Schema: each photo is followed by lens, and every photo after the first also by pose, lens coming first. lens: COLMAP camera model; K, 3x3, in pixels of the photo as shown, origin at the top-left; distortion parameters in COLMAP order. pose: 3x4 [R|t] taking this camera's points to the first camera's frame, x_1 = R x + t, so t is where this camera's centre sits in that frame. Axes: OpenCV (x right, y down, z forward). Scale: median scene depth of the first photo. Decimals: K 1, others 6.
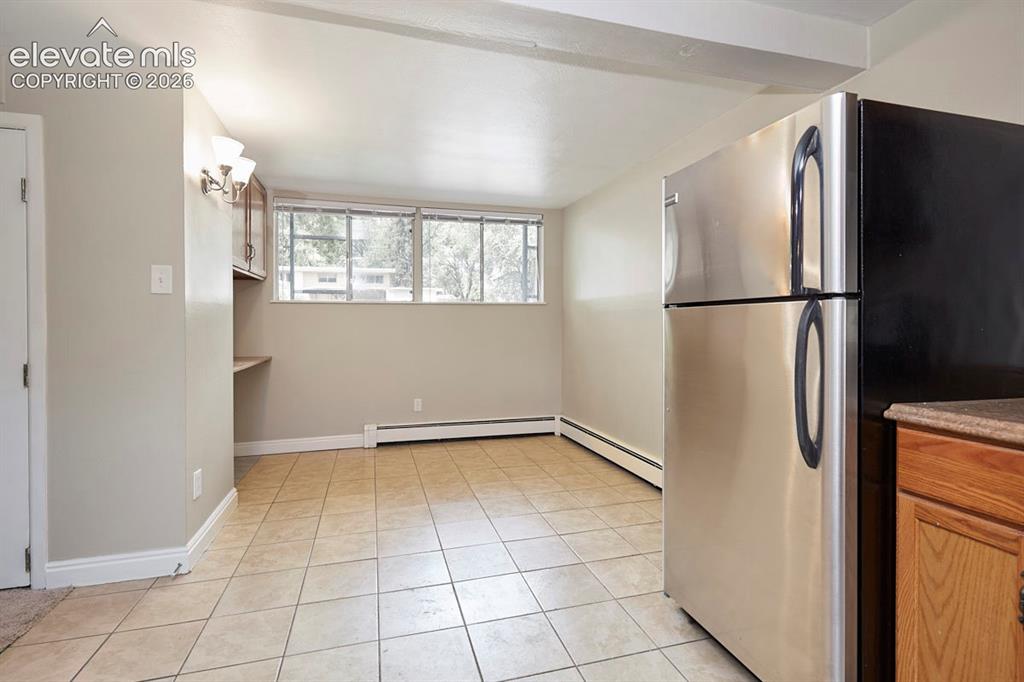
lens RADIAL K [[484.9, 0, 513.4], [0, 484.9, 325.5], [0, 0, 1]] dist [-0.000253, -0.000109]
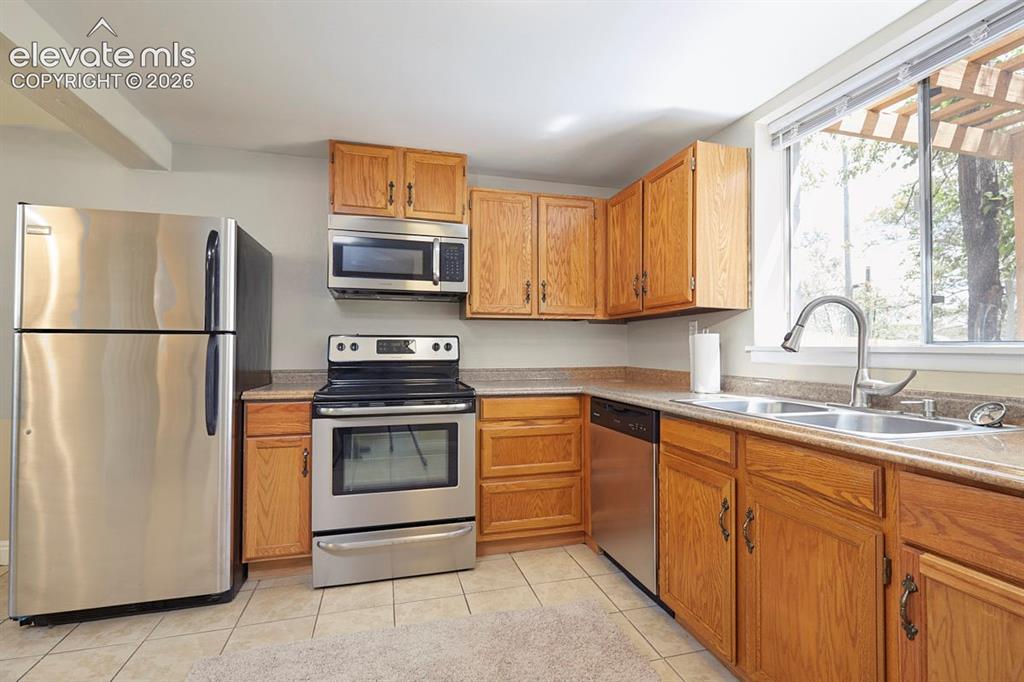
lens RADIAL K [[470.7, 0, 512.0], [0, 470.7, 341.0], [0, 0, 1]] dist [-0.000648, -0.000245]
pose [[0.018531, 0.014949, 0.999717, -1.058167], [0.003082, 0.999883, -0.015008, -0.002213], [-0.999824, 0.003359, 0.018482, -0.065599]]
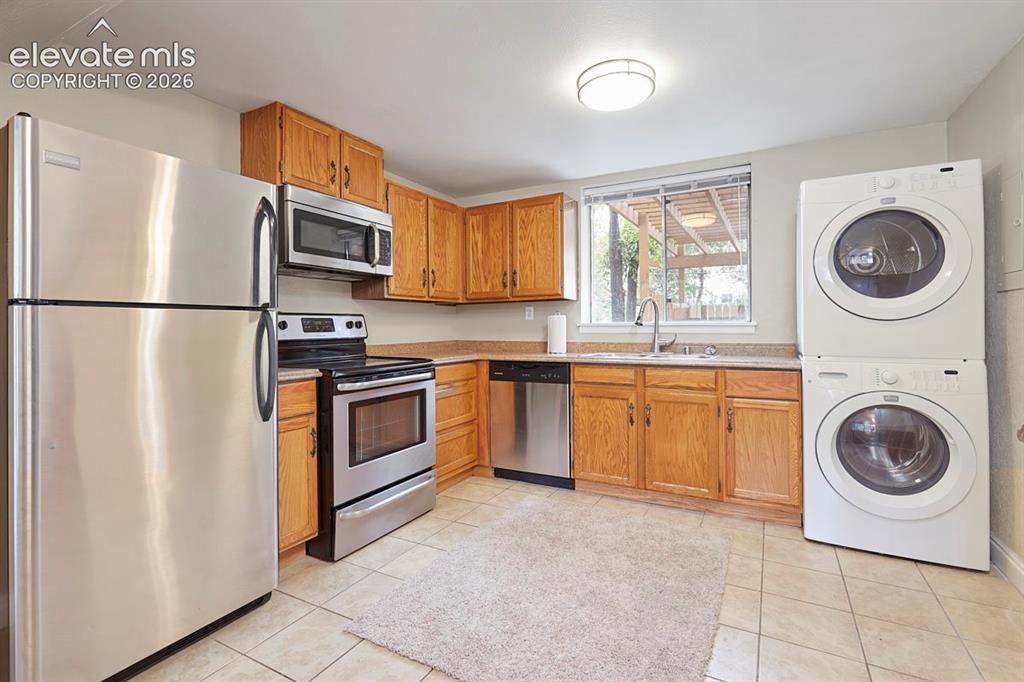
lens RADIAL K [[484.9, 0, 513.4], [0, 484.9, 325.5], [0, 0, 1]] dist [-0.000253, -0.000109]
pose [[-0.710979, 0.005975, 0.703188, -1.088819], [0.010557, 0.999942, 0.002178, -0.002705], [-0.703134, 0.008972, -0.711001, 1.653960]]
